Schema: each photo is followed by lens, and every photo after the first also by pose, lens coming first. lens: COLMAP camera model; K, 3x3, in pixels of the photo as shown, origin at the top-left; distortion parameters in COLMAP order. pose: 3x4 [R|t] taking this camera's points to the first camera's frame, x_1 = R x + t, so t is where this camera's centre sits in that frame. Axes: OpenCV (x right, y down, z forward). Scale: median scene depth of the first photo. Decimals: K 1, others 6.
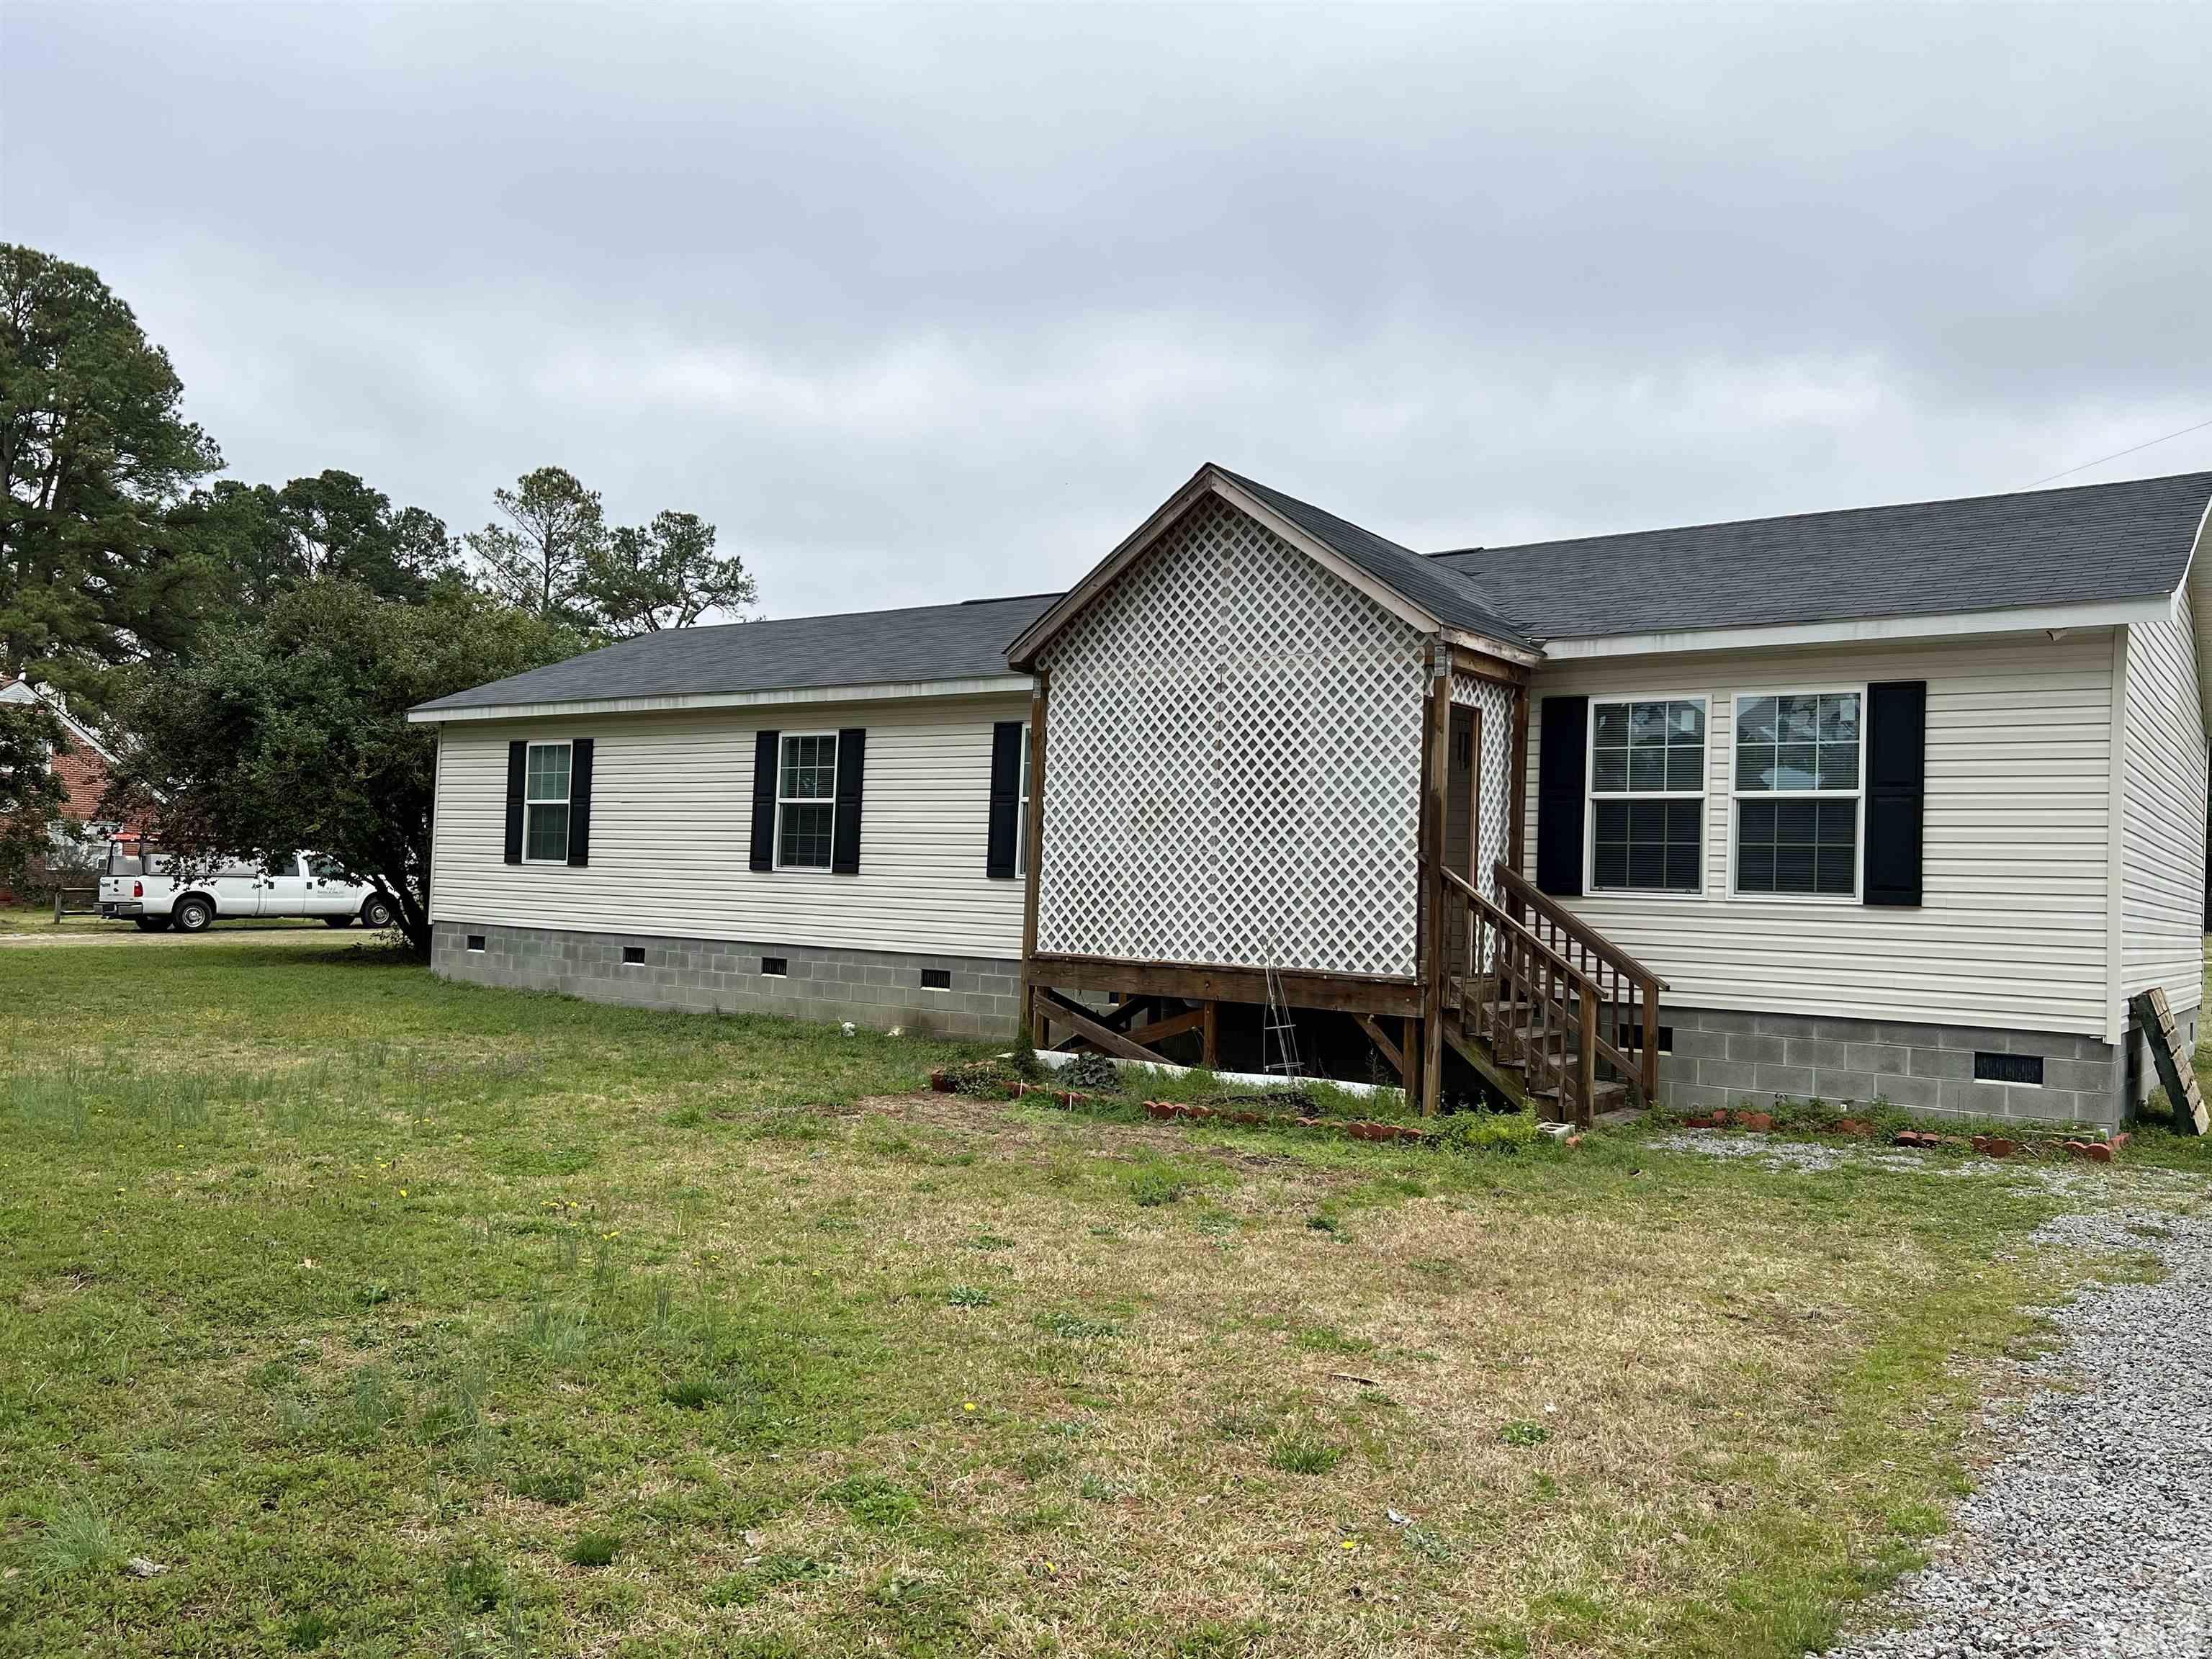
lens RADIAL K [[1677.2, 0, 1093.8], [0, 1677.2, 821.5], [0, 0, 1]] dist [0.049240, -0.065109]
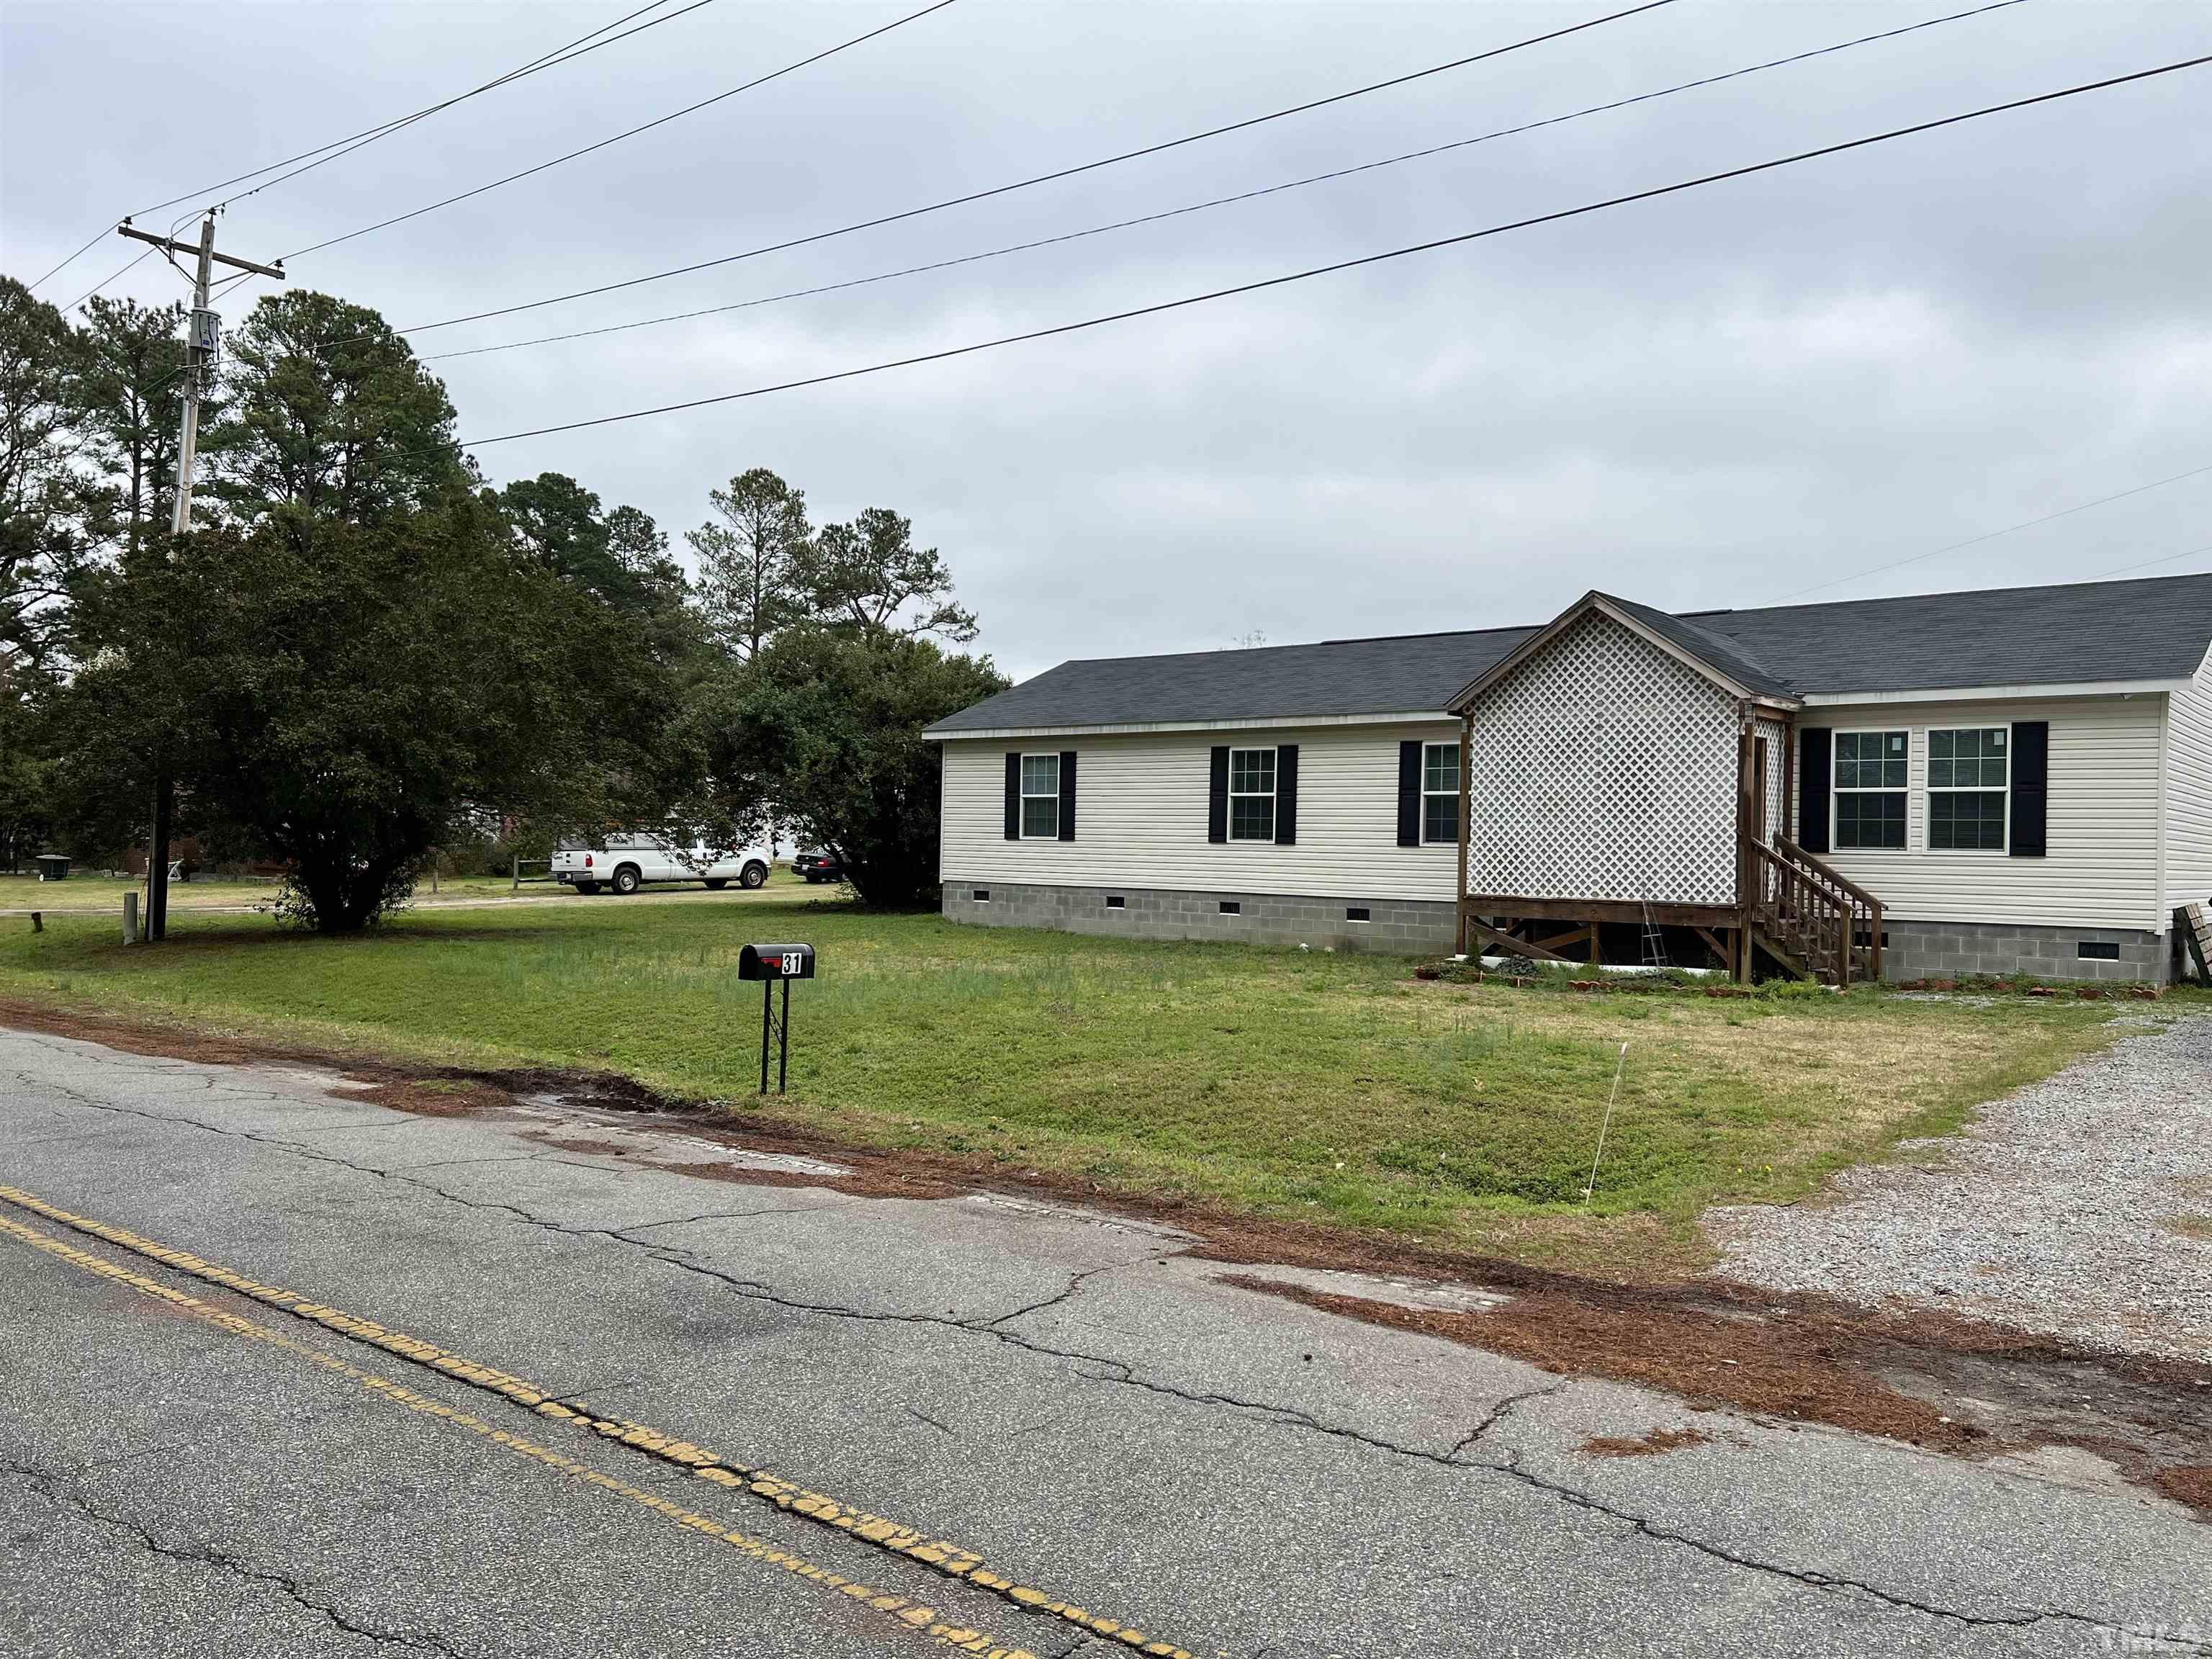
lens RADIAL K [[1677.2, 0, 1111.1], [0, 1677.2, 834.2], [0, 0, 1]] dist [0.049240, -0.065109]
pose [[0.998692, -0.017499, -0.048038, -0.293212], [0.019154, 0.999231, 0.034207, -0.038794], [0.047403, -0.035082, 0.998260, -0.593526]]
